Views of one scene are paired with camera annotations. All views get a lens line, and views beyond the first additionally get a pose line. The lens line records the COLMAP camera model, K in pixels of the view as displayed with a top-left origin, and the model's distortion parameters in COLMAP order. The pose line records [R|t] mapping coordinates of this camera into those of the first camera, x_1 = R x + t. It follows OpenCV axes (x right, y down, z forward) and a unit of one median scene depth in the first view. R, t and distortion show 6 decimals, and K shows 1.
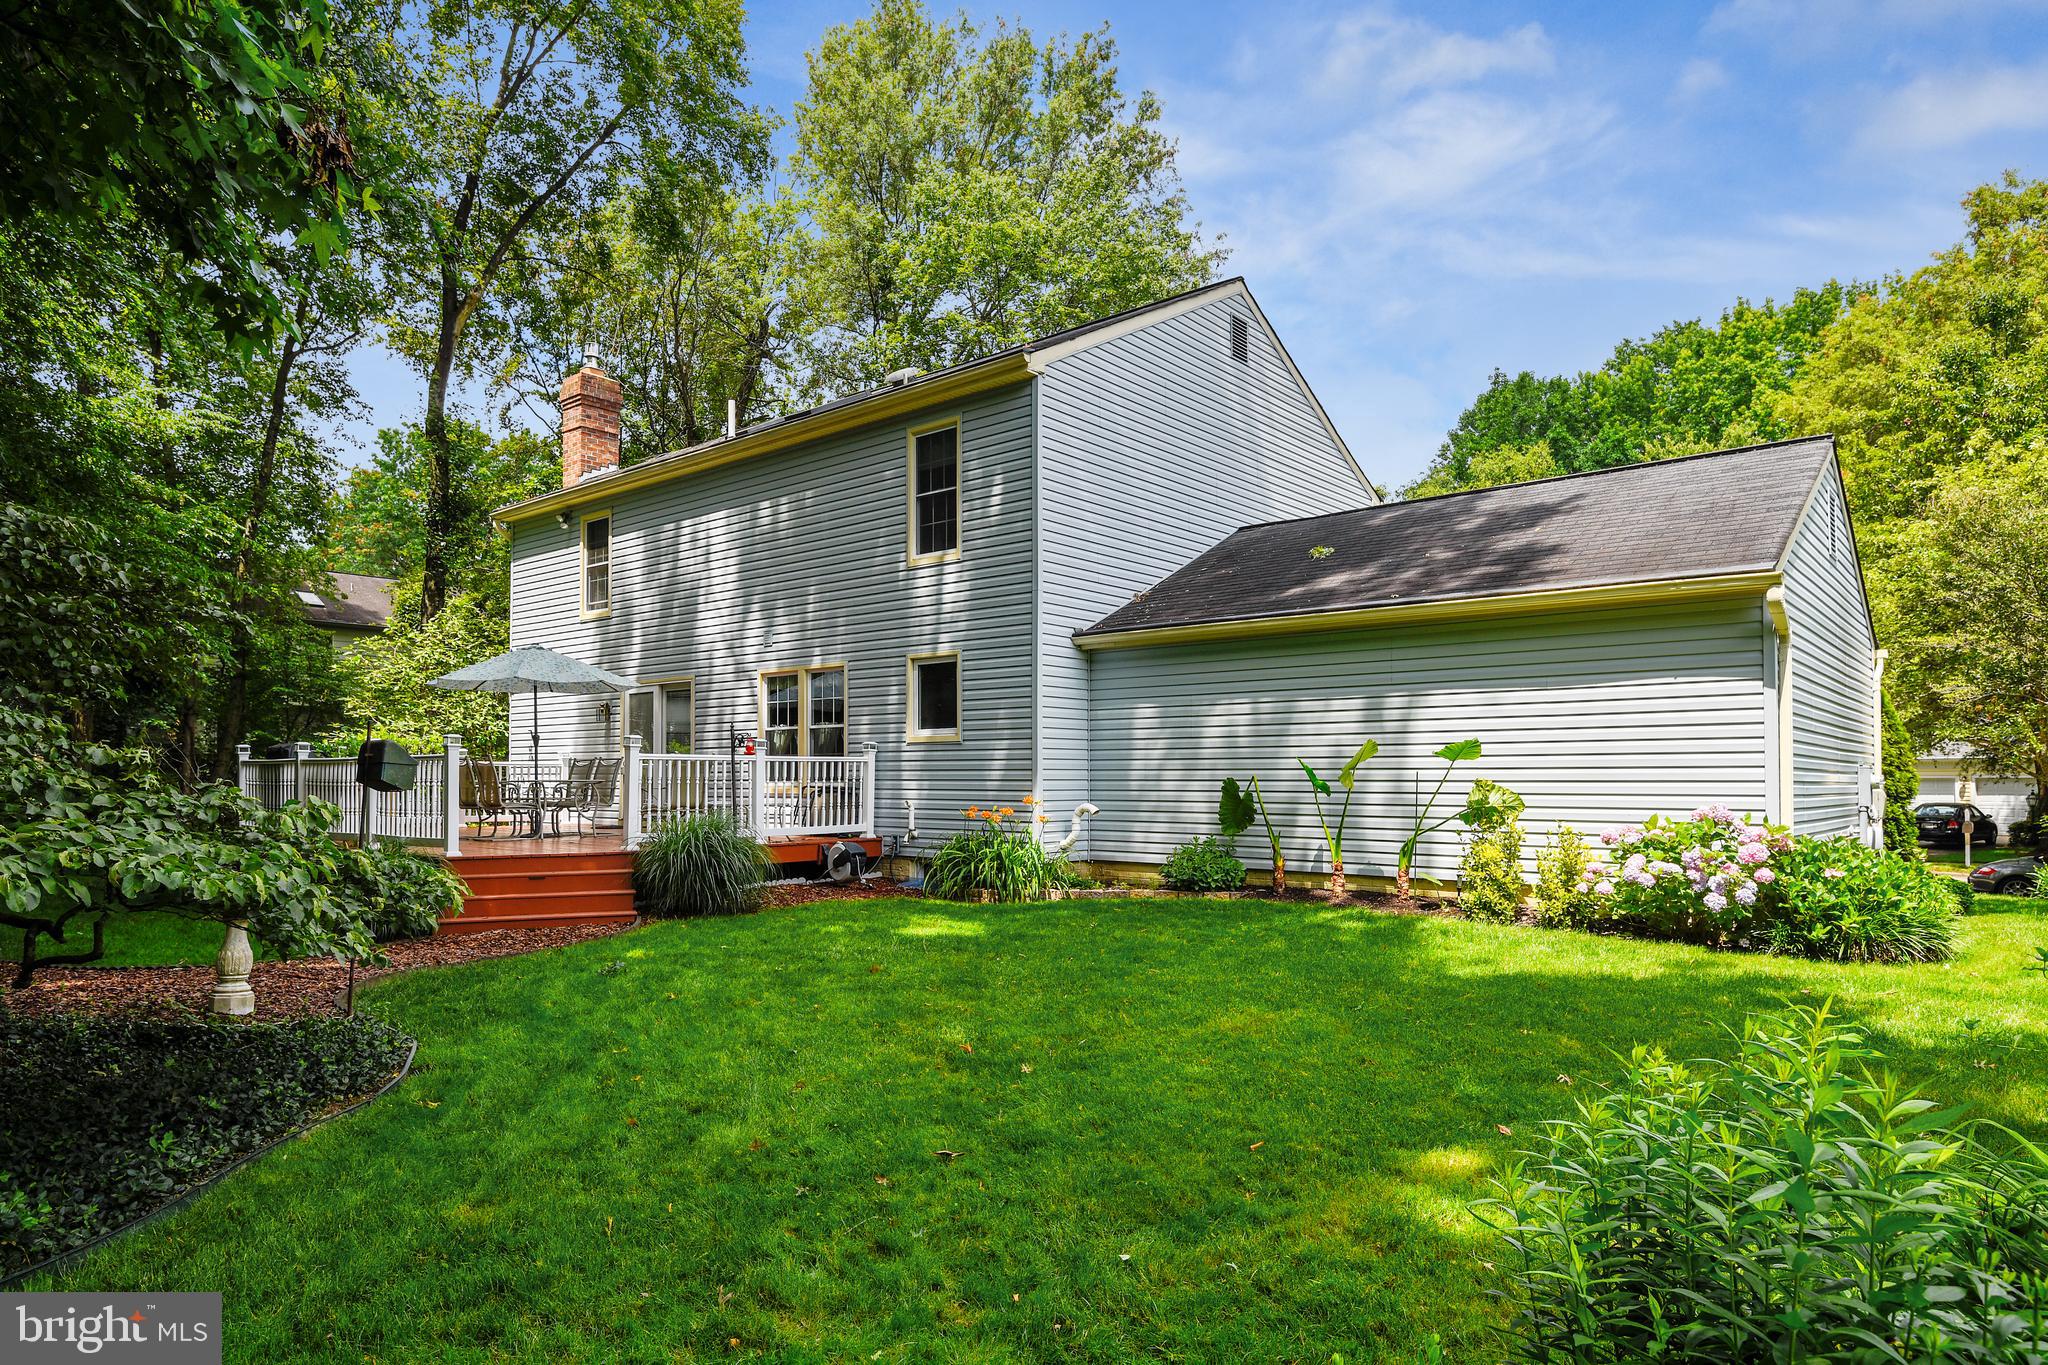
lens RADIAL K [[1211.9, 0, 1016.4], [0, 1211.9, 737.0], [0, 0, 1]] dist [-0.003418, 0.003542]
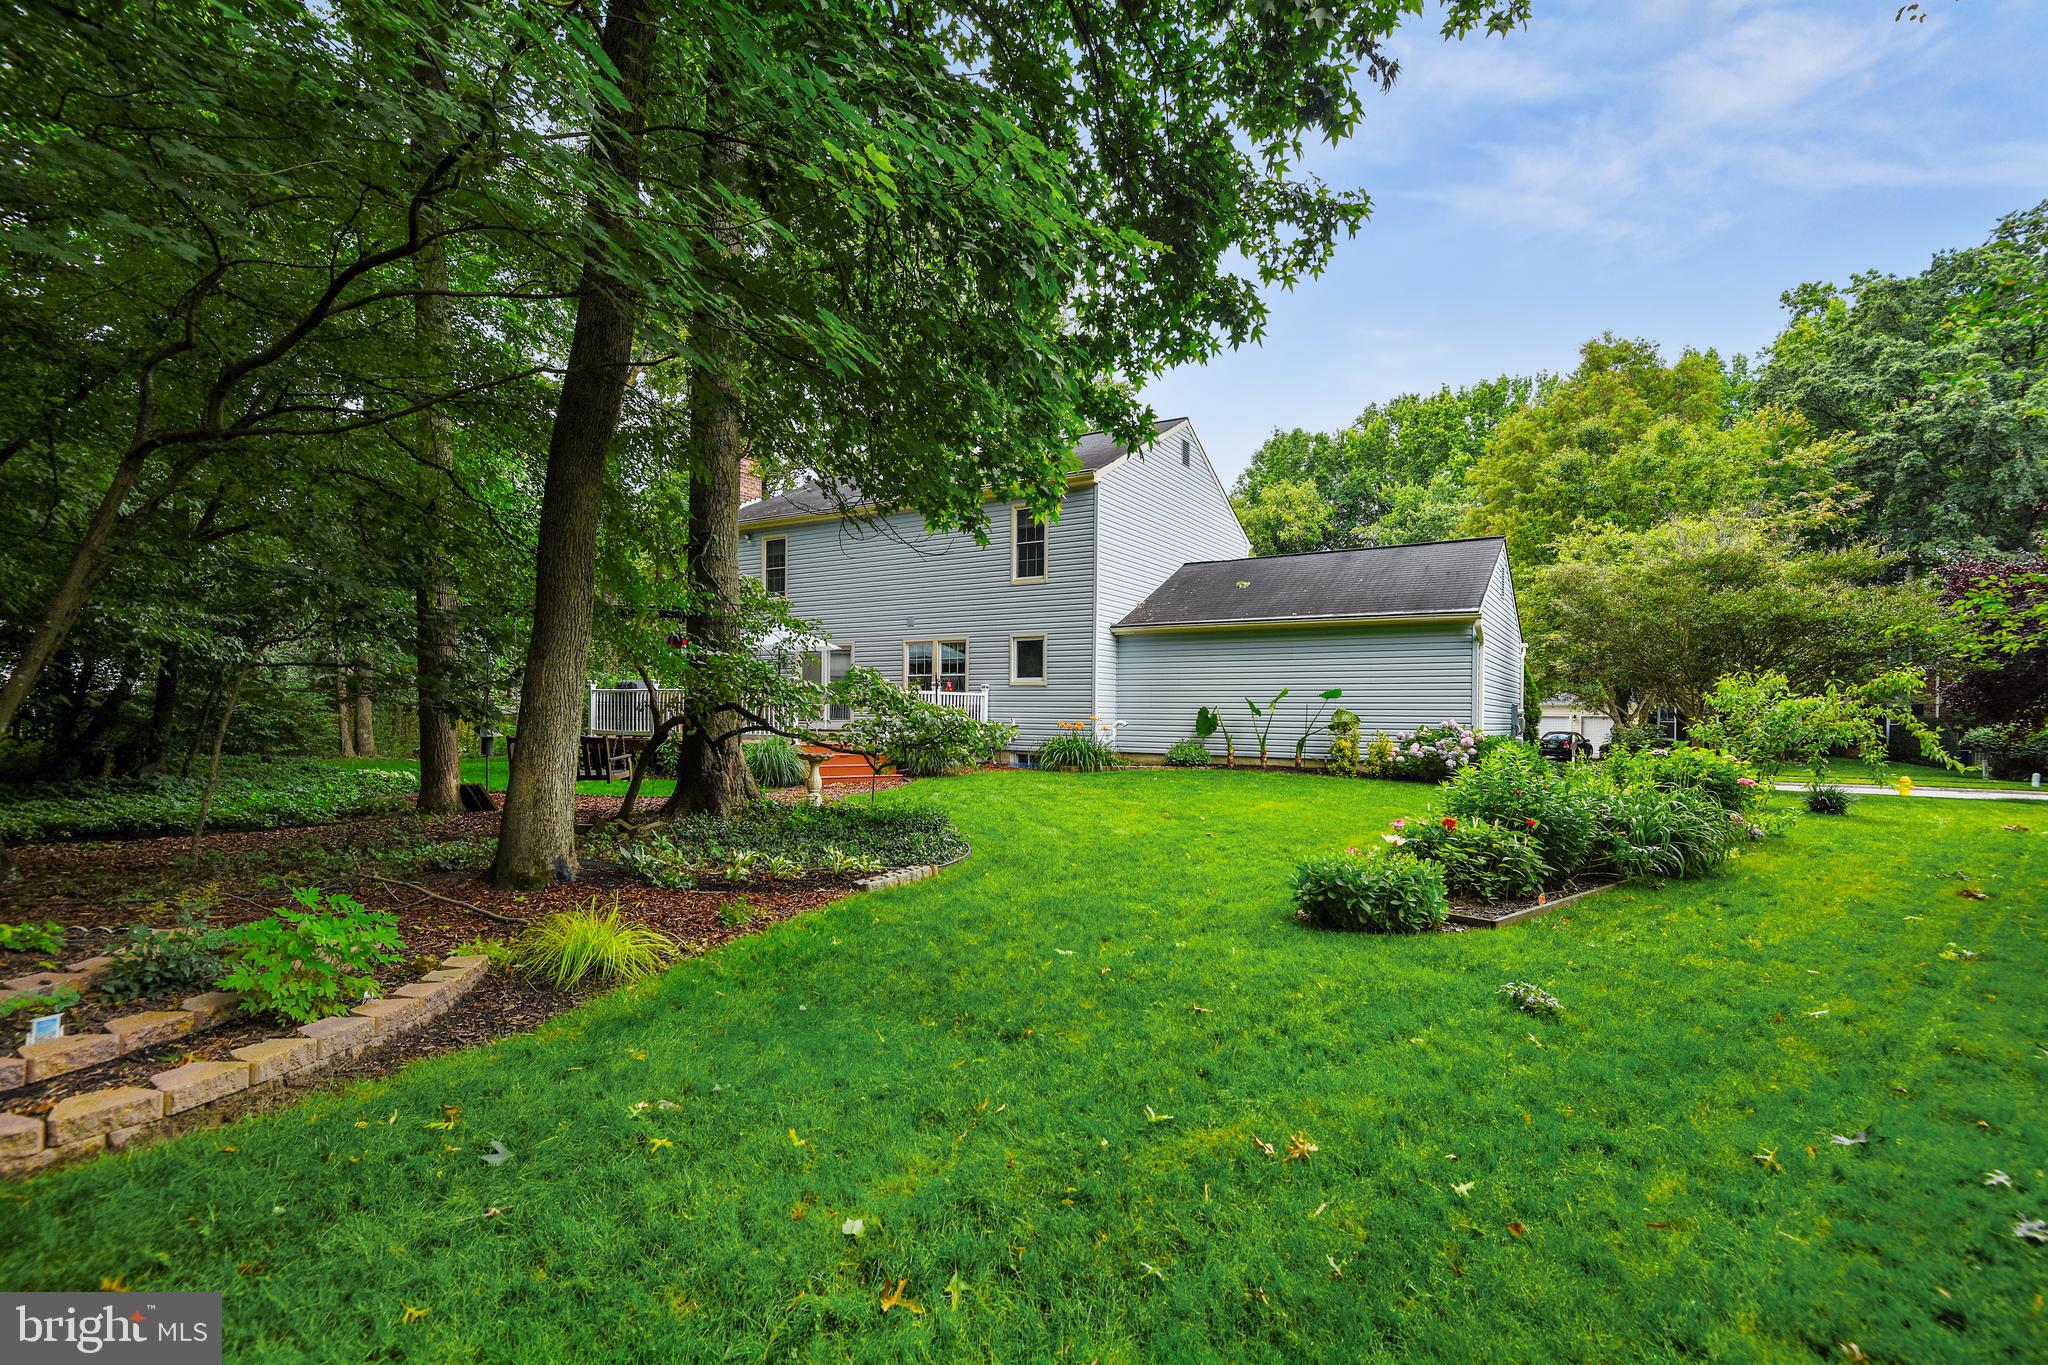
lens RADIAL K [[961.8, 0, 1023.5], [0, 961.8, 695.0], [0, 0, 1]] dist [0.001203, -0.000373]
pose [[0.990345, 0.013262, 0.137988, -0.244980], [-0.015209, 0.999799, 0.013066, 0.000323], [-0.137787, -0.015039, 0.990348, -0.350609]]
